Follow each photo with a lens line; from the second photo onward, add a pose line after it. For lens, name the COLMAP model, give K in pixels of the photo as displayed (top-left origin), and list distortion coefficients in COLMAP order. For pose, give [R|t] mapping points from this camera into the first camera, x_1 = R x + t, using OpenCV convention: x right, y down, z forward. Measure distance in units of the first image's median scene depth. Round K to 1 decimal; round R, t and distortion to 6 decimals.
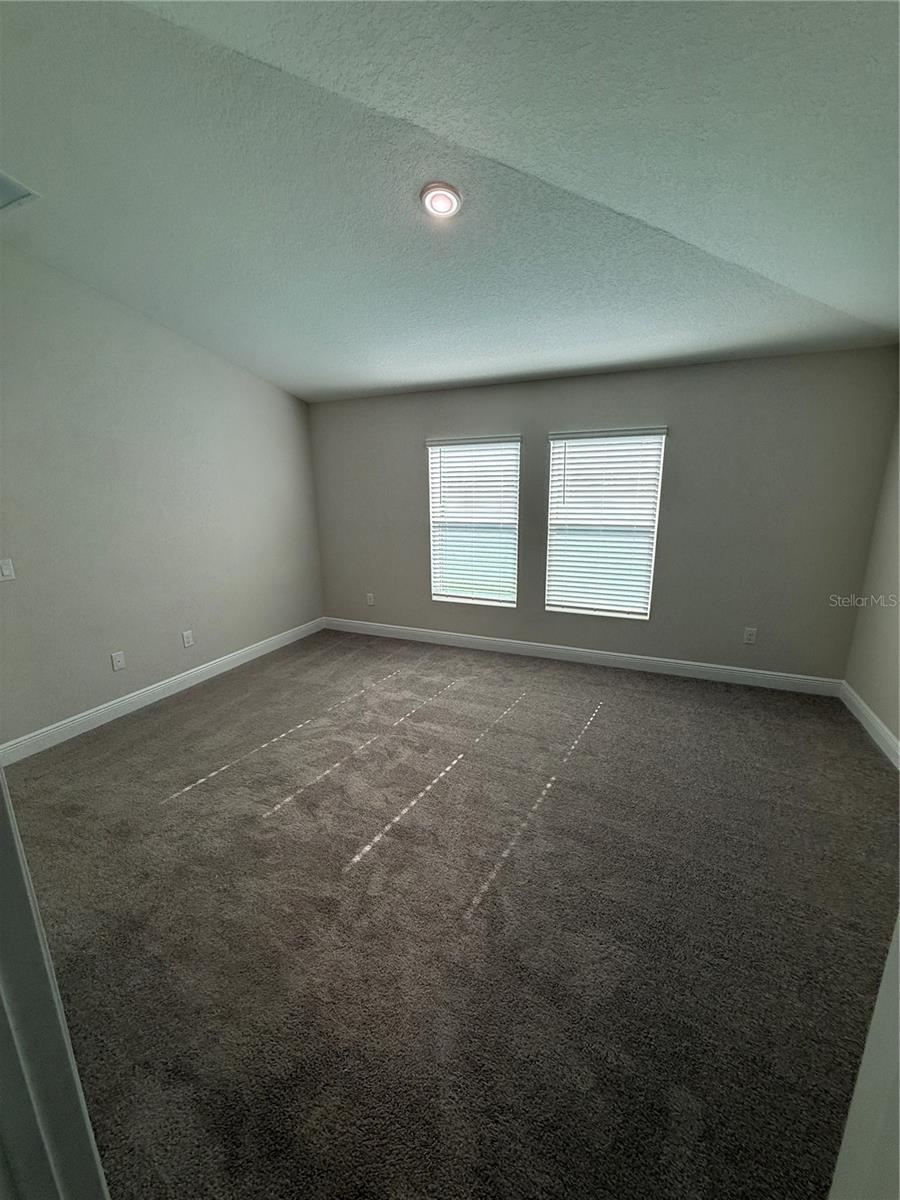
lens RADIAL K [[481.9, 0, 449.5], [0, 481.9, 598.0], [0, 0, 1]] dist [0.000579, 0.000013]
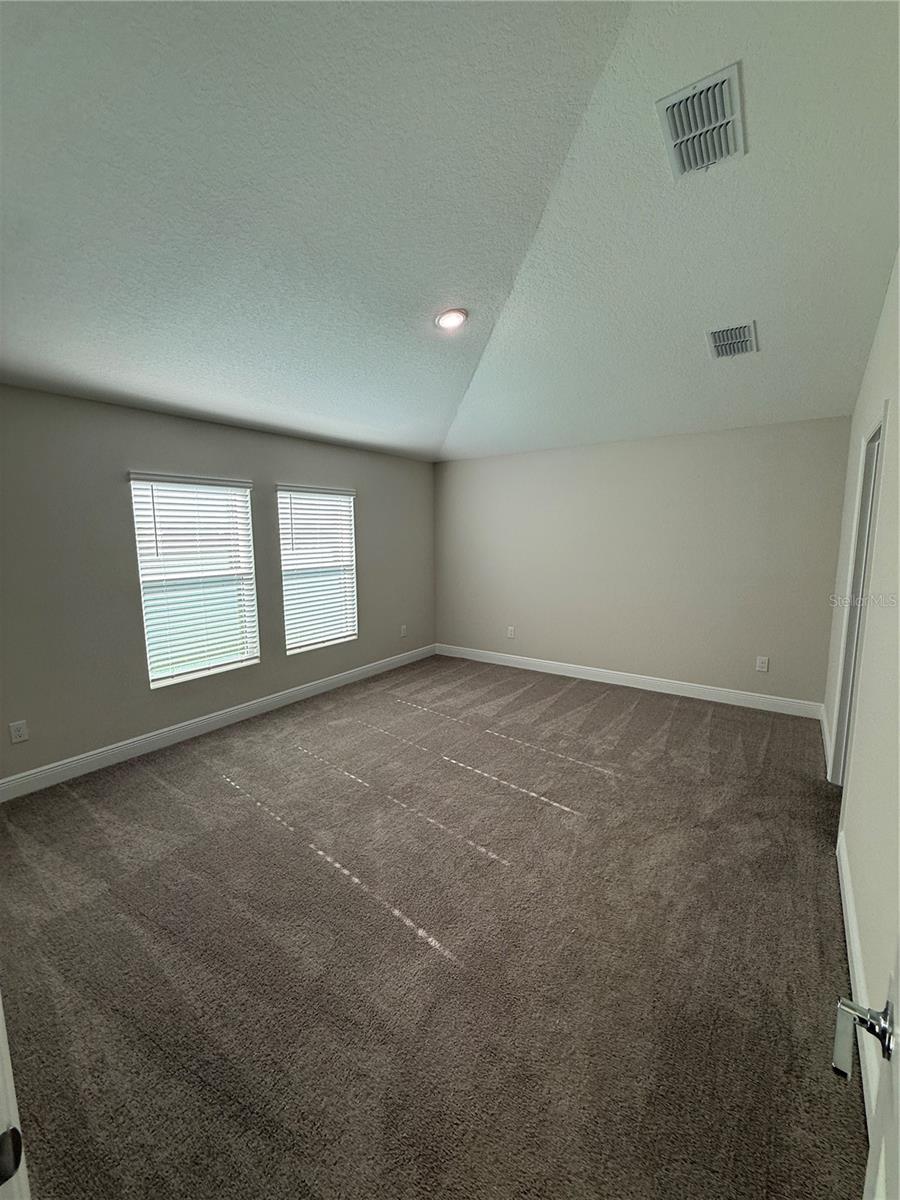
lens RADIAL K [[481.9, 0, 449.5], [0, 481.9, 598.0], [0, 0, 1]] dist [0.000579, 0.000013]
pose [[0.198182, -0.119355, 0.972871, -0.711813], [0.235510, 0.969279, 0.070939, -0.084004], [-0.951451, 0.215062, 0.220203, 0.441391]]
